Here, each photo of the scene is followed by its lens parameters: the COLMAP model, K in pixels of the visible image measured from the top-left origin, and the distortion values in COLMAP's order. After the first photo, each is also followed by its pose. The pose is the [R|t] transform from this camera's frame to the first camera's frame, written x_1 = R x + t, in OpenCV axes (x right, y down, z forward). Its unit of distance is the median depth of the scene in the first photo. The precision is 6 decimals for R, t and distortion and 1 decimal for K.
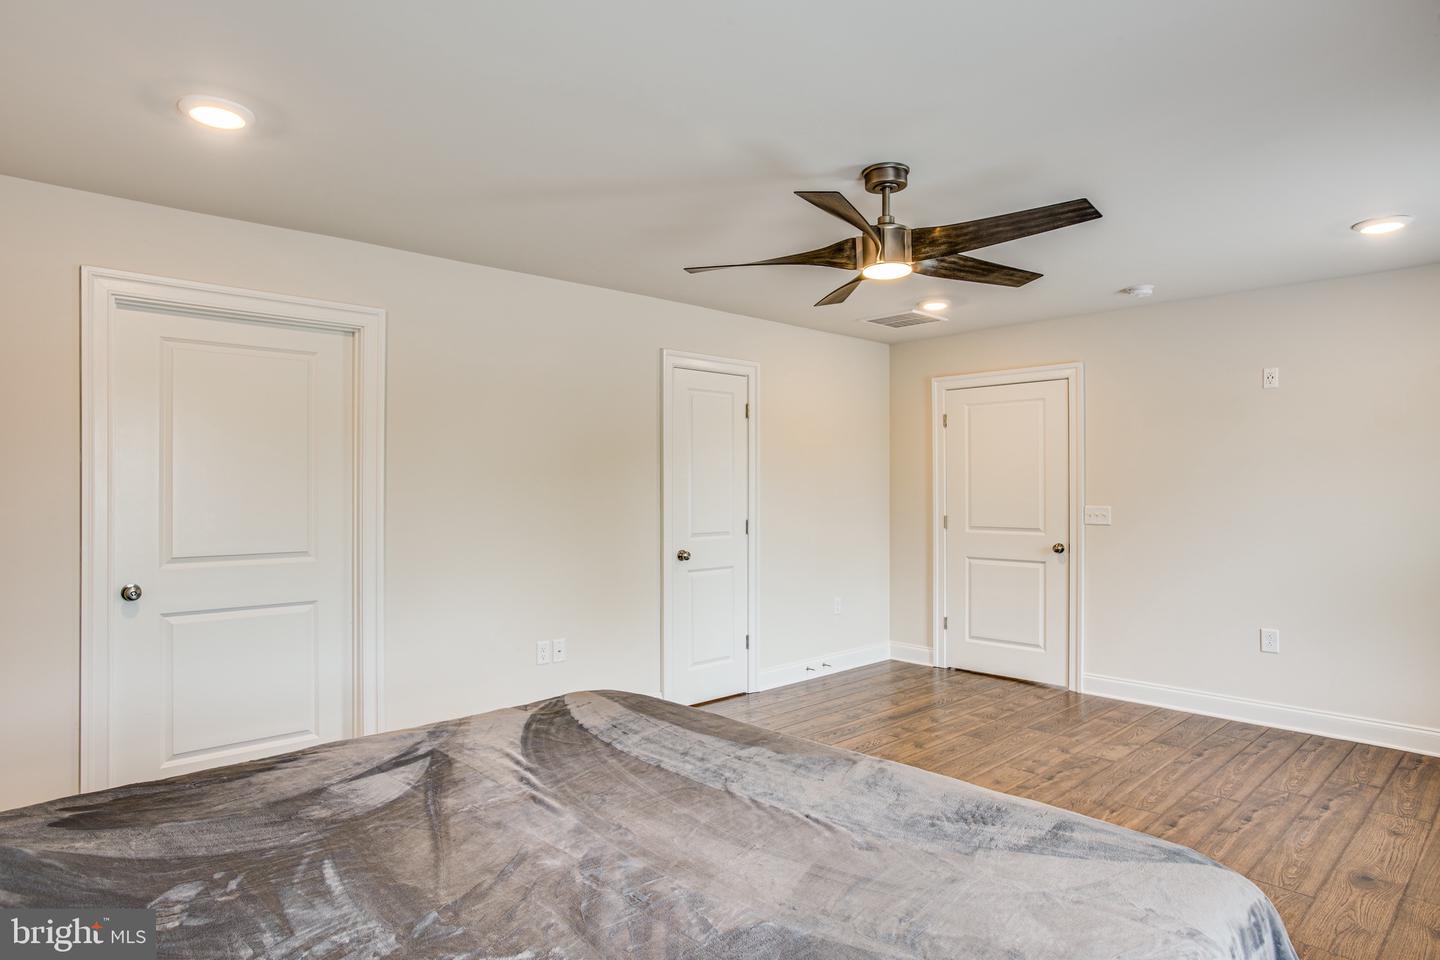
lens RADIAL K [[831.7, 0, 720.8], [0, 831.7, 482.2], [0, 0, 1]] dist [-0.044018, 0.033788]
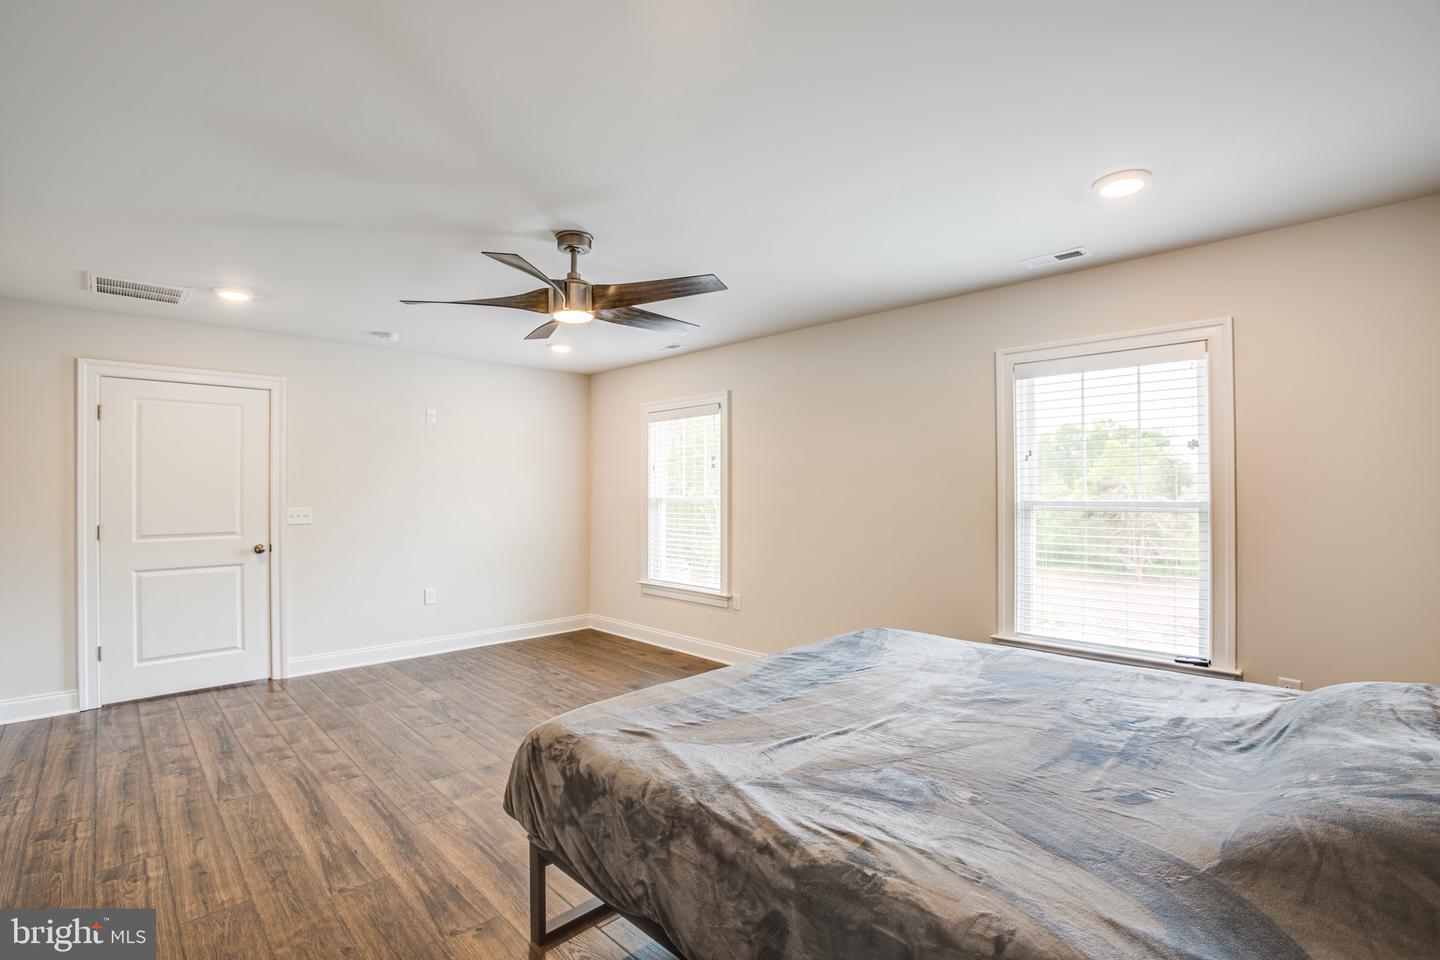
lens RADIAL K [[668.3, 0, 720.2], [0, 668.3, 482.0], [0, 0, 1]] dist [-0.062241, 0.024730]
pose [[-0.015814, 0.011391, 0.999810, -0.856826], [-0.004631, 0.999924, -0.011465, 0.002173], [-0.999864, -0.004812, -0.015760, 0.838532]]
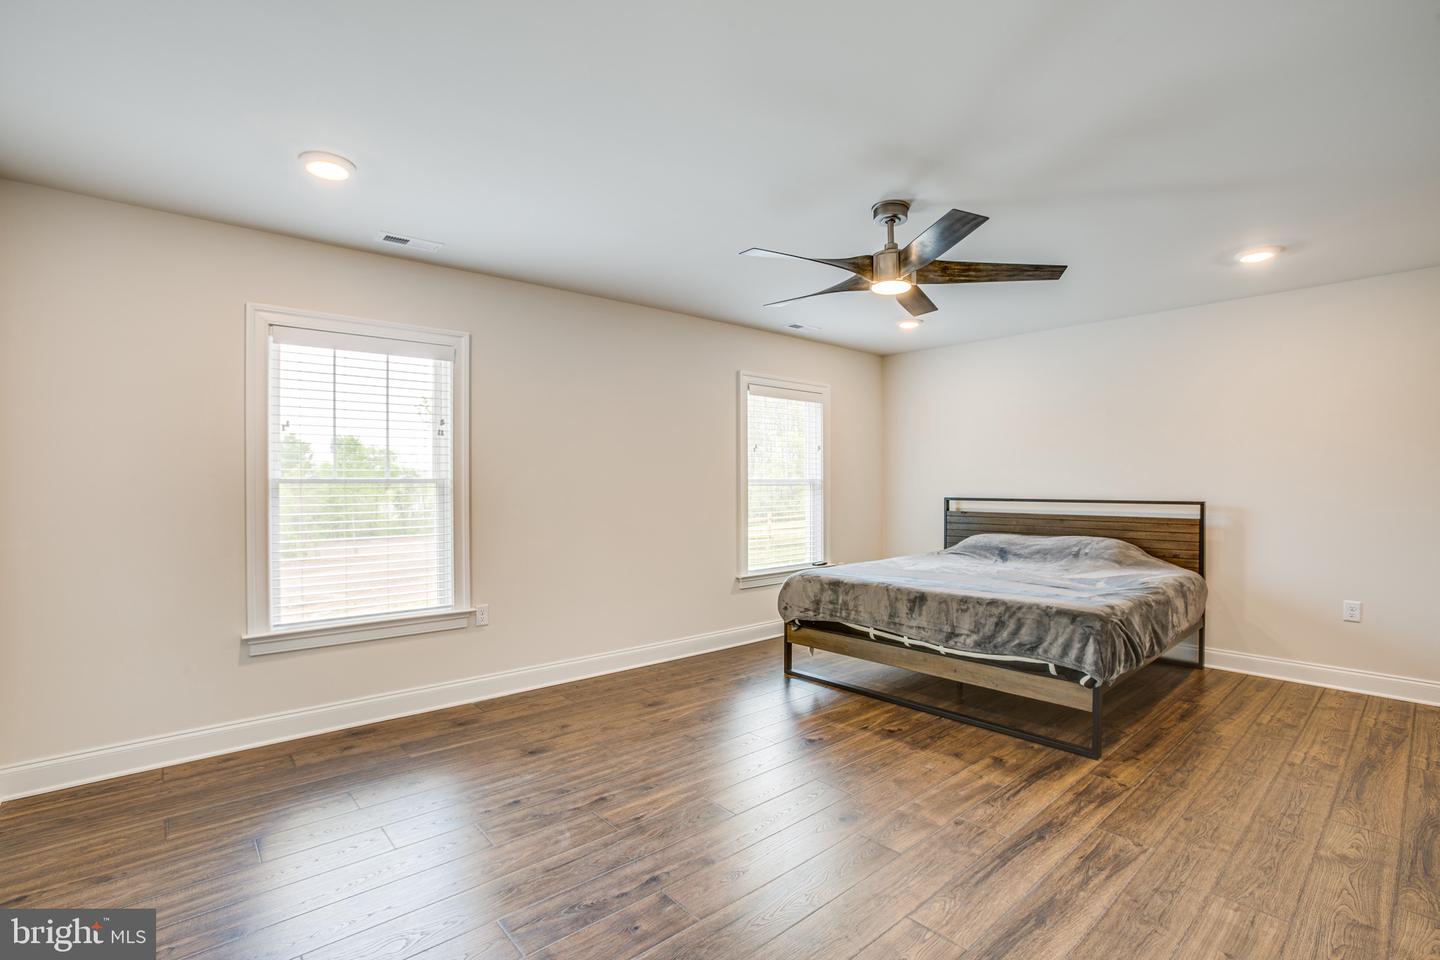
lens RADIAL K [[641.5, 0, 720.0], [0, 641.5, 480.0], [0, 0, 1]] dist [-0.056715, 0.025947]
pose [[-0.998952, -0.007061, 0.045227, 0.438214], [-0.006650, 0.999935, 0.009224, 0.014544], [-0.045289, 0.008913, -0.998934, 2.098962]]
